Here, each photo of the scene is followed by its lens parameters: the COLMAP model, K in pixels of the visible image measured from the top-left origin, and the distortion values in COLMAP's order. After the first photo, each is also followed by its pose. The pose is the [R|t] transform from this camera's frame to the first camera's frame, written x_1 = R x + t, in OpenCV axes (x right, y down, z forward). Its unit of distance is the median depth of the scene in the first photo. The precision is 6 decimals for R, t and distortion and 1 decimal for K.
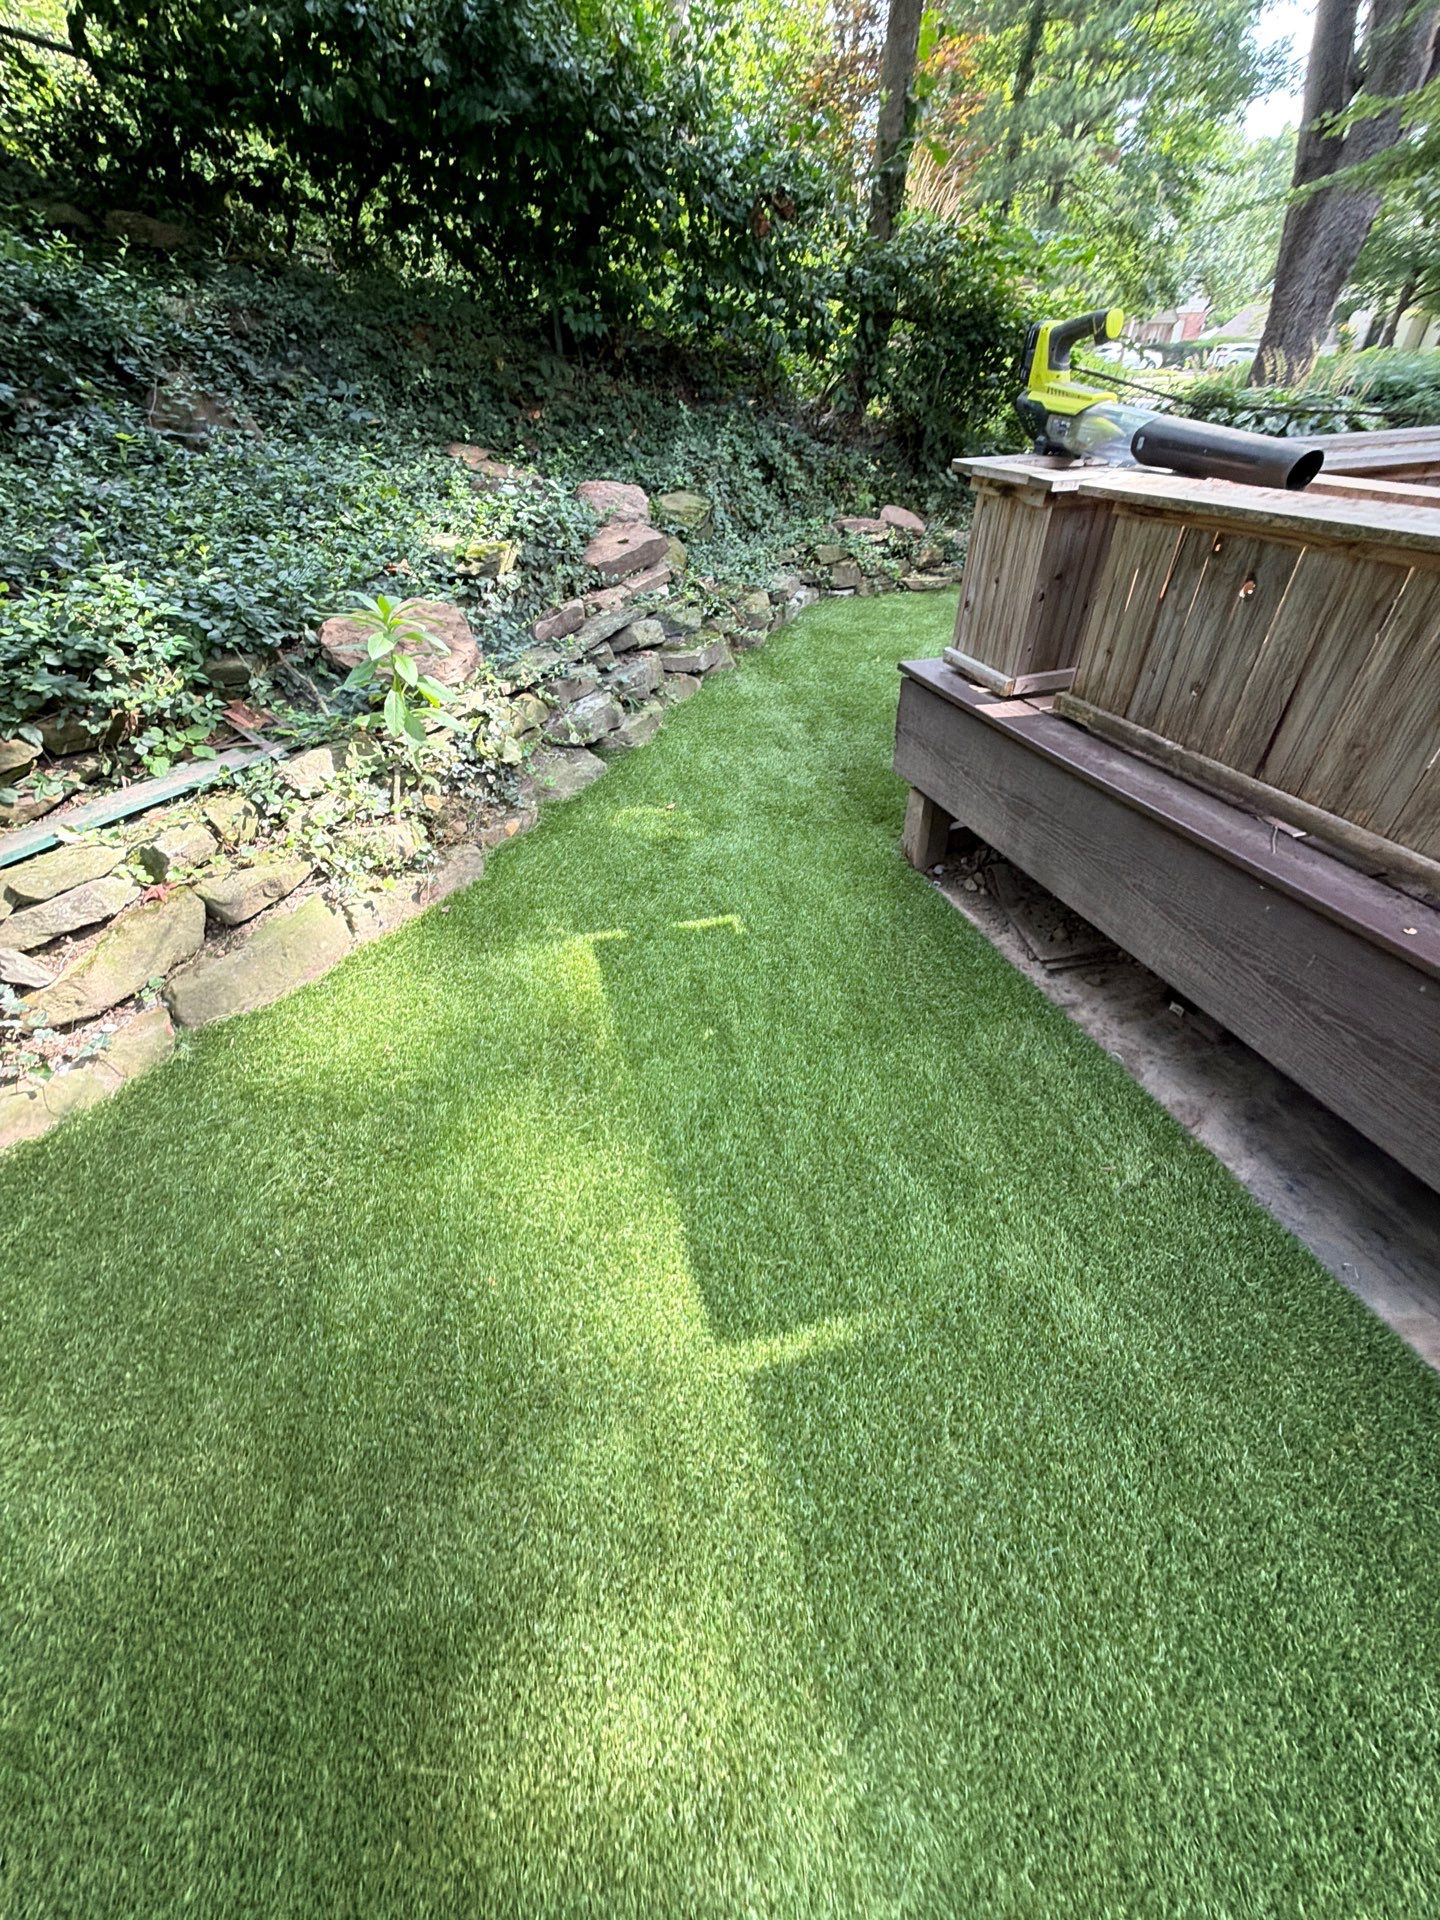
lens RADIAL K [[764.2, 0, 716.8], [0, 764.2, 956.7], [0, 0, 1]] dist [0.000898, -0.000244]
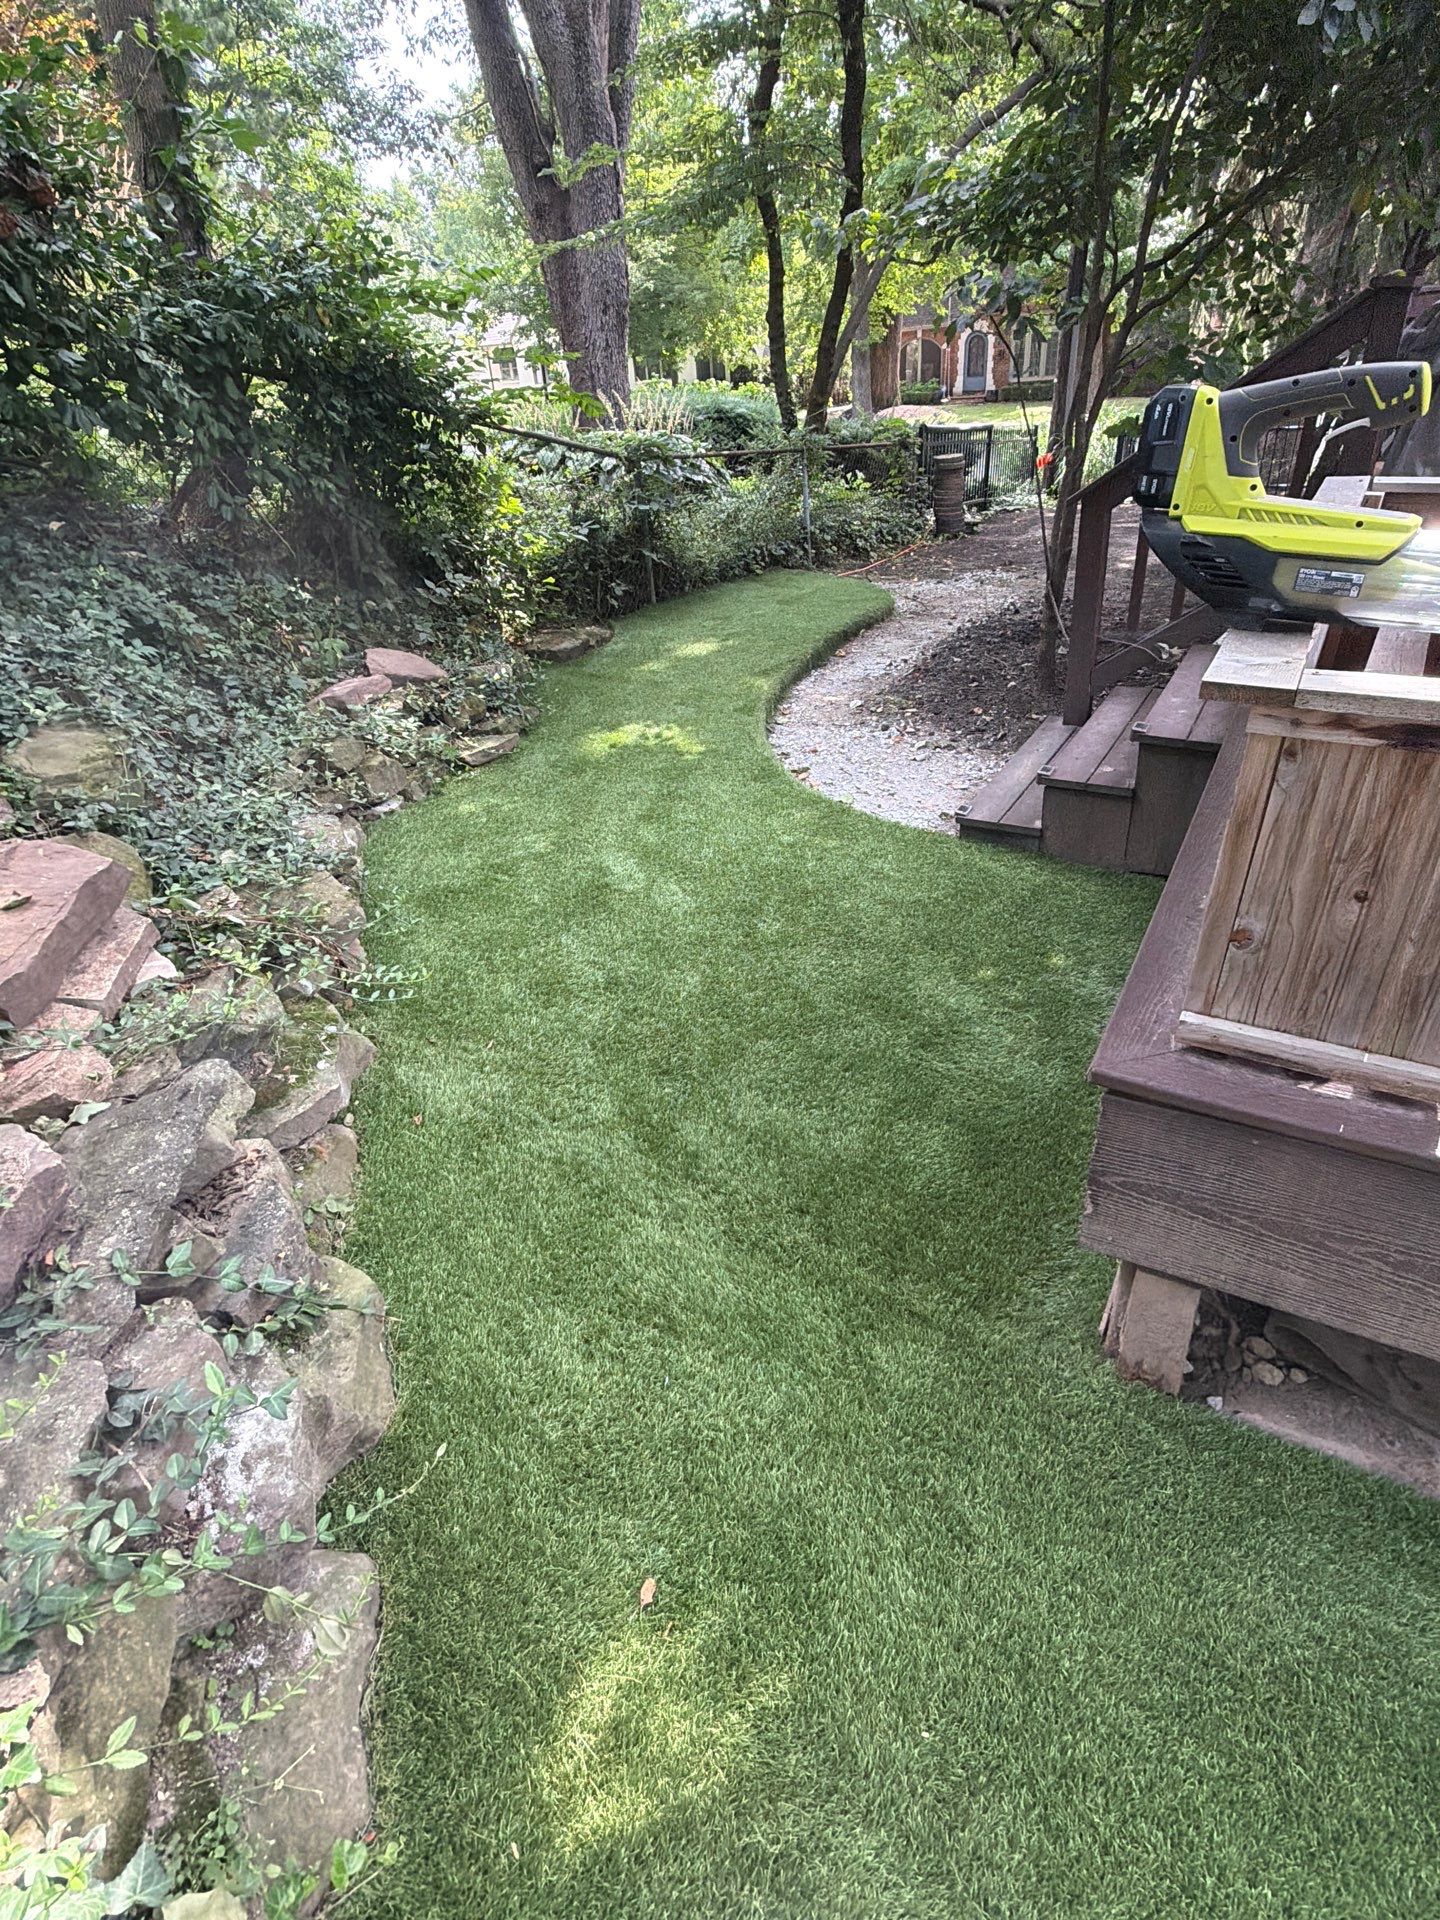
lens RADIAL K [[991.4, 0, 725.5], [0, 991.4, 961.2], [0, 0, 1]] dist [0.002076, -0.001276]
pose [[0.742521, -0.360412, 0.564593, -0.228125], [0.442282, 0.896829, -0.009166, -0.535849], [-0.503040, 0.256515, 0.825318, 0.615886]]
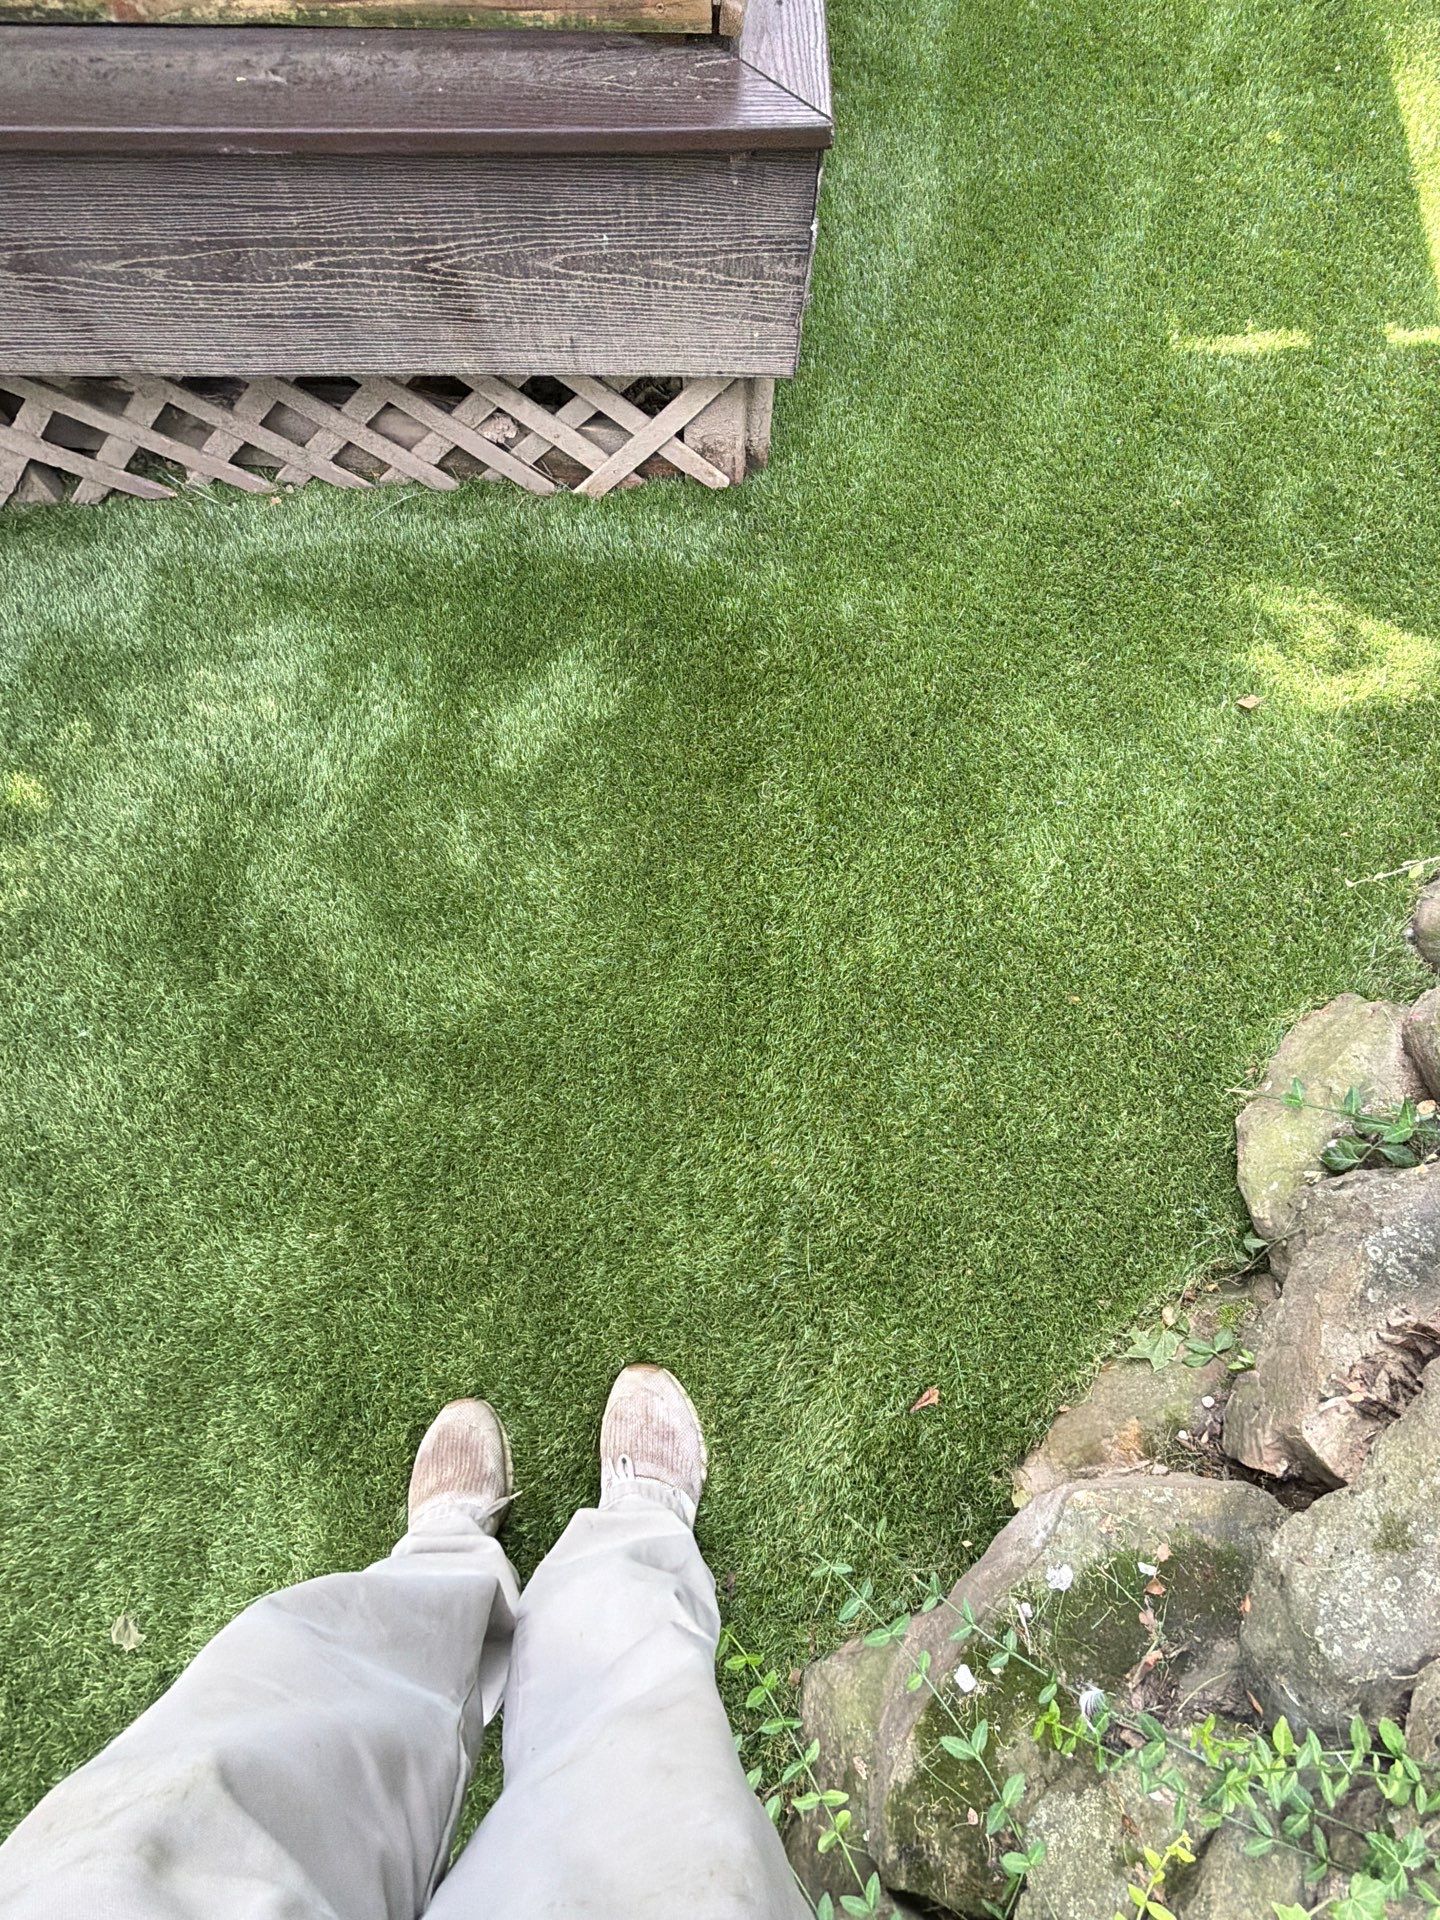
lens RADIAL K [[991.4, 0, 723.0], [0, 991.4, 961.1], [0, 0, 1]] dist [0.002076, -0.001276]
pose [[-0.952336, -0.291508, 0.089884, 0.139252], [0.198649, -0.369015, 0.907946, -0.928217], [-0.231505, 0.882525, 0.409334, 1.166870]]
